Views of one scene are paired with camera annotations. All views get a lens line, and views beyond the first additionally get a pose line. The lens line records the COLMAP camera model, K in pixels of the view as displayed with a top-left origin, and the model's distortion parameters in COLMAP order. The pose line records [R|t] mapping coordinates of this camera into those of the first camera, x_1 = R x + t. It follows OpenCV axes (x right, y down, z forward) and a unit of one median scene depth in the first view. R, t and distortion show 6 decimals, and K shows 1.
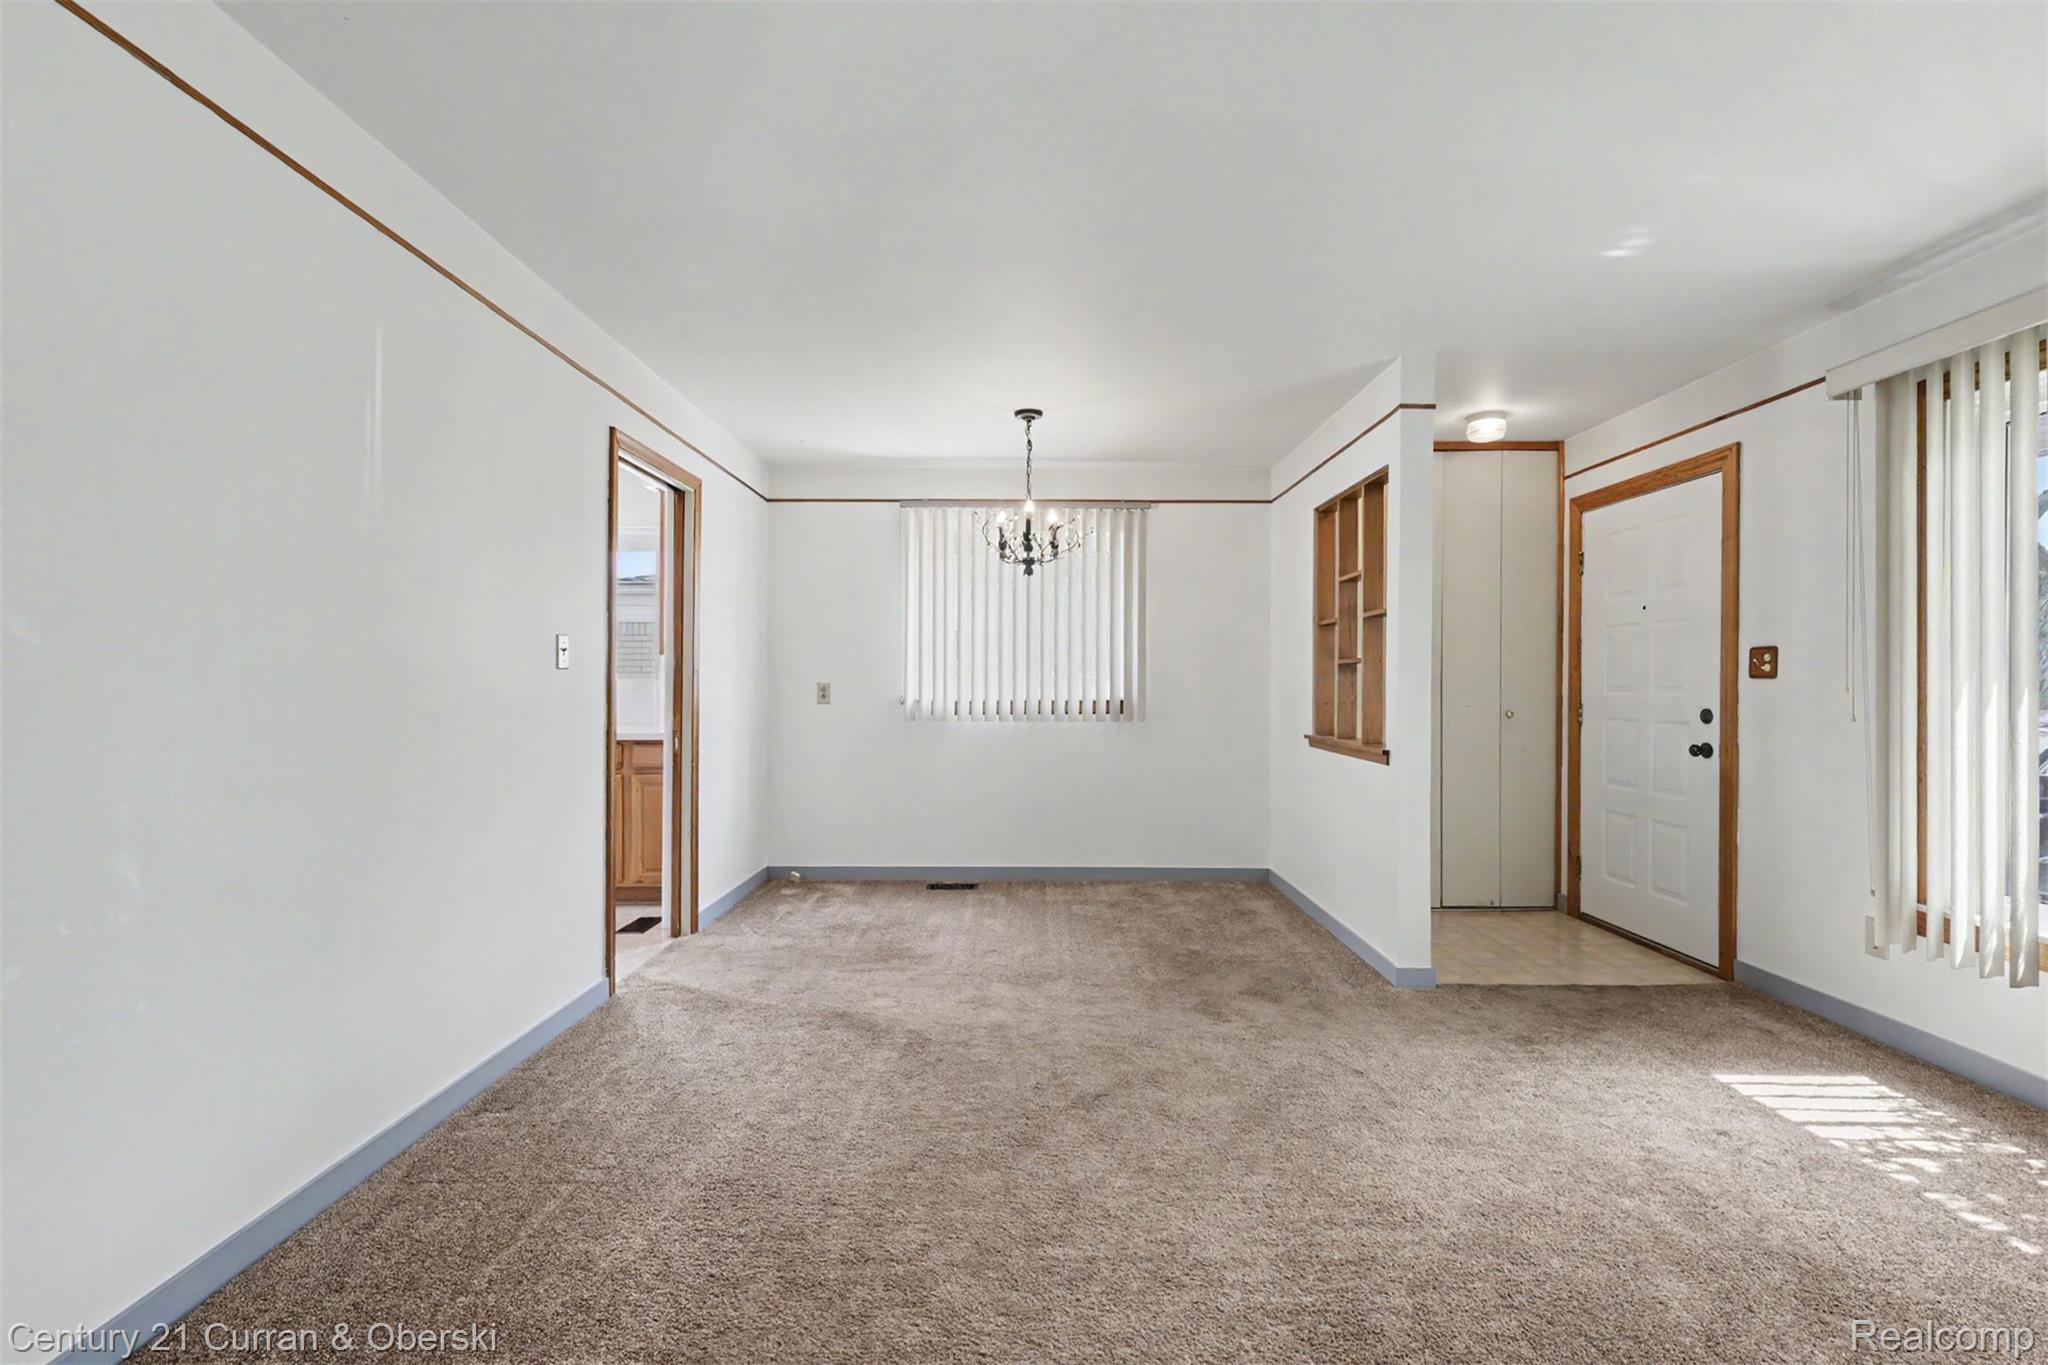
lens RADIAL K [[907.6, 0, 1026.9], [0, 907.6, 679.6], [0, 0, 1]] dist [0.004377, -0.000304]
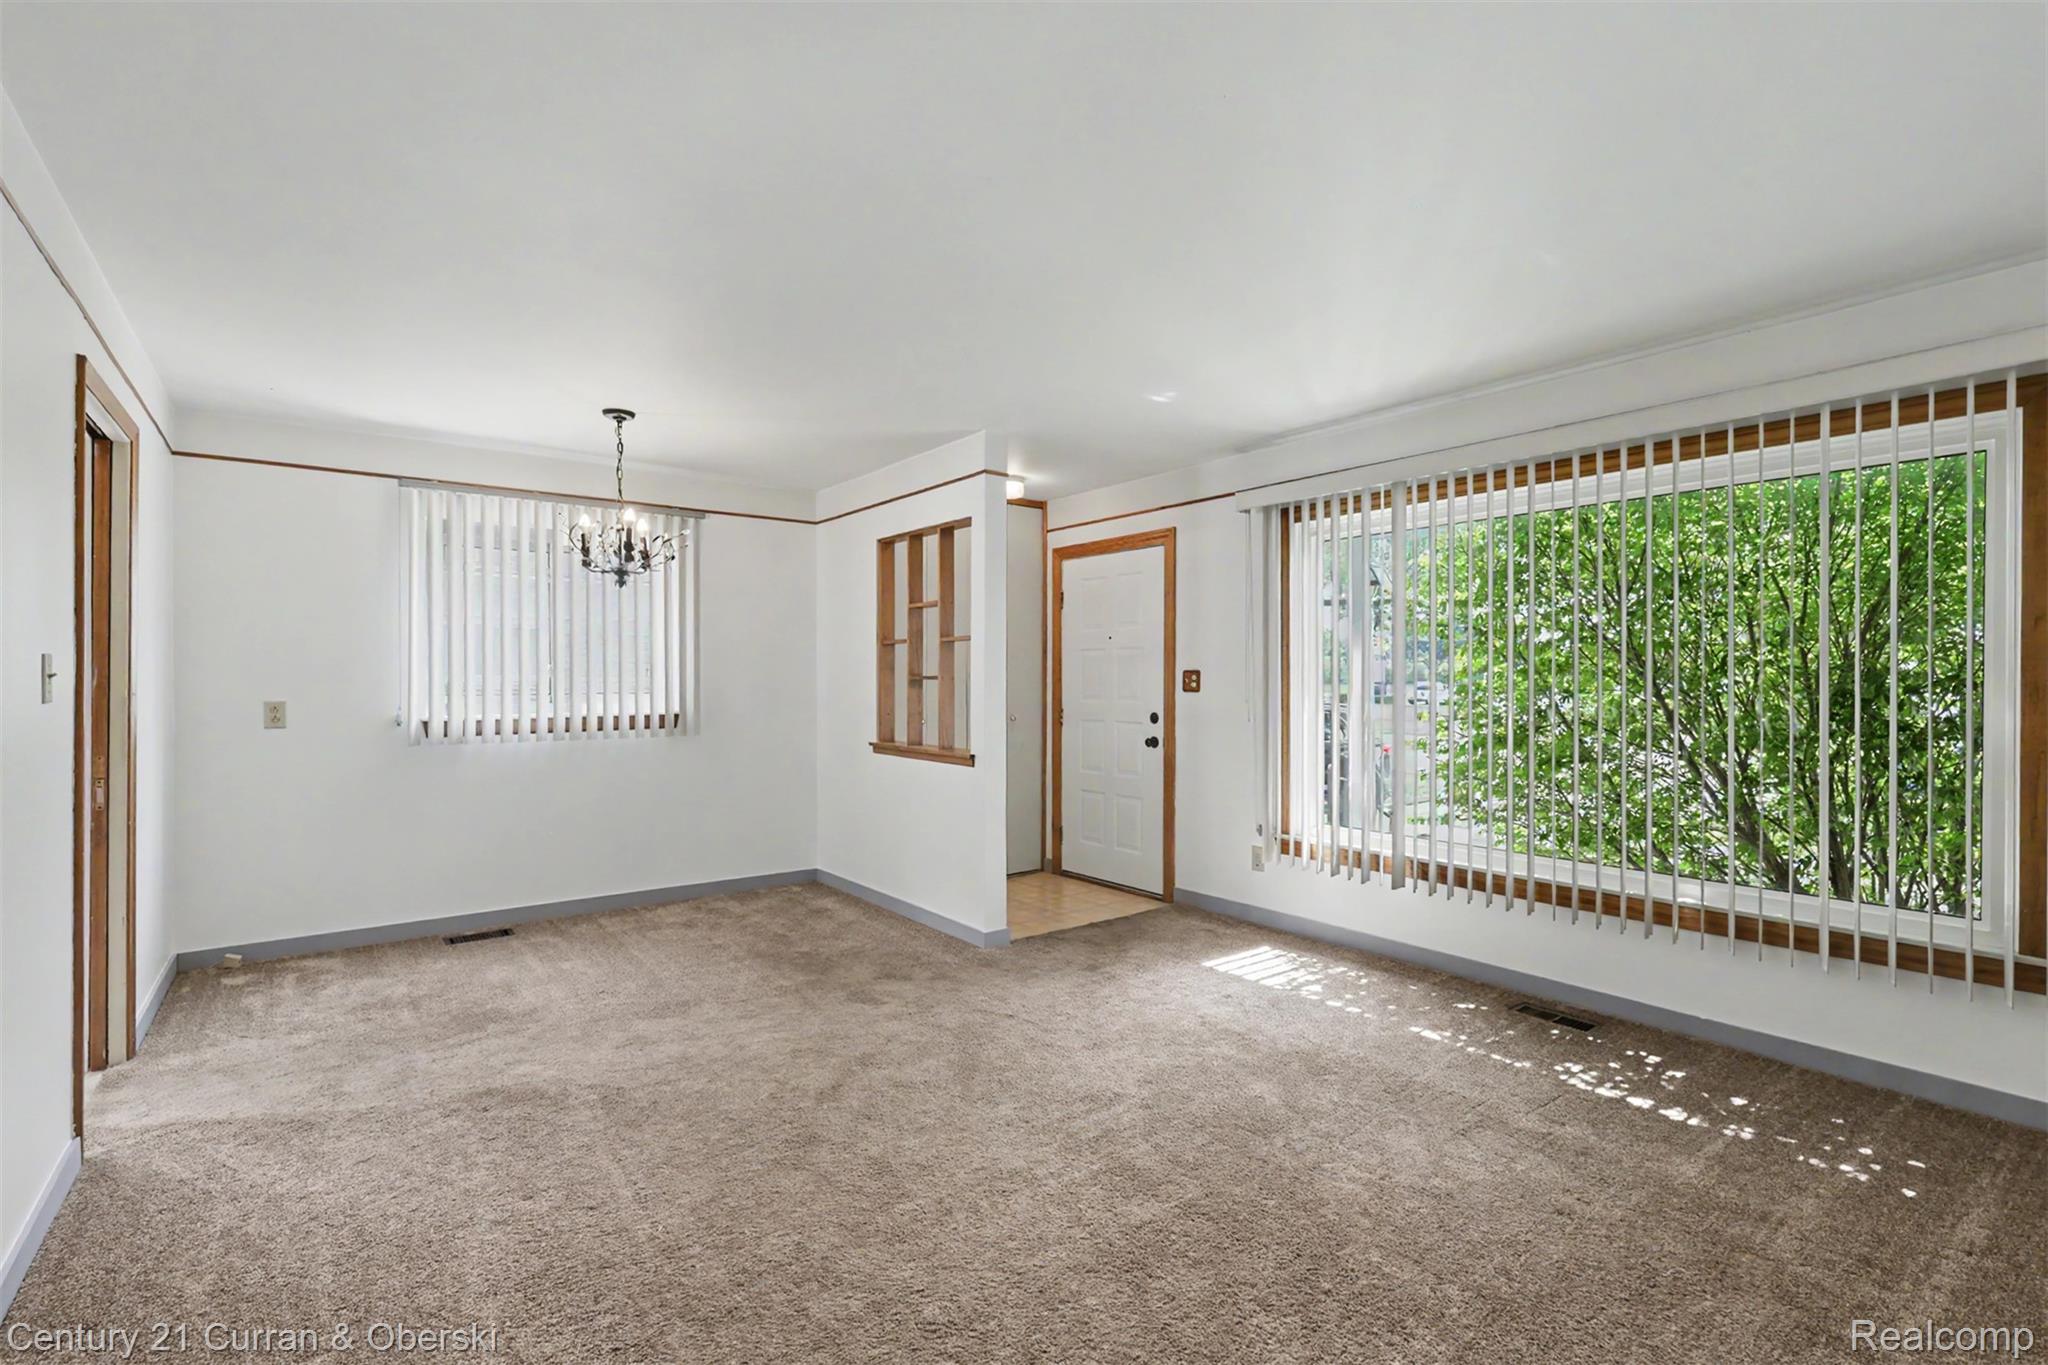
lens RADIAL K [[907.6, 0, 1025.0], [0, 907.6, 688.9], [0, 0, 1]] dist [0.004377, -0.000304]
pose [[0.793577, -0.007753, 0.608420, -0.247828], [0.000156, 0.999921, 0.012539, -0.021448], [-0.608469, -0.009856, 0.793516, 0.002066]]
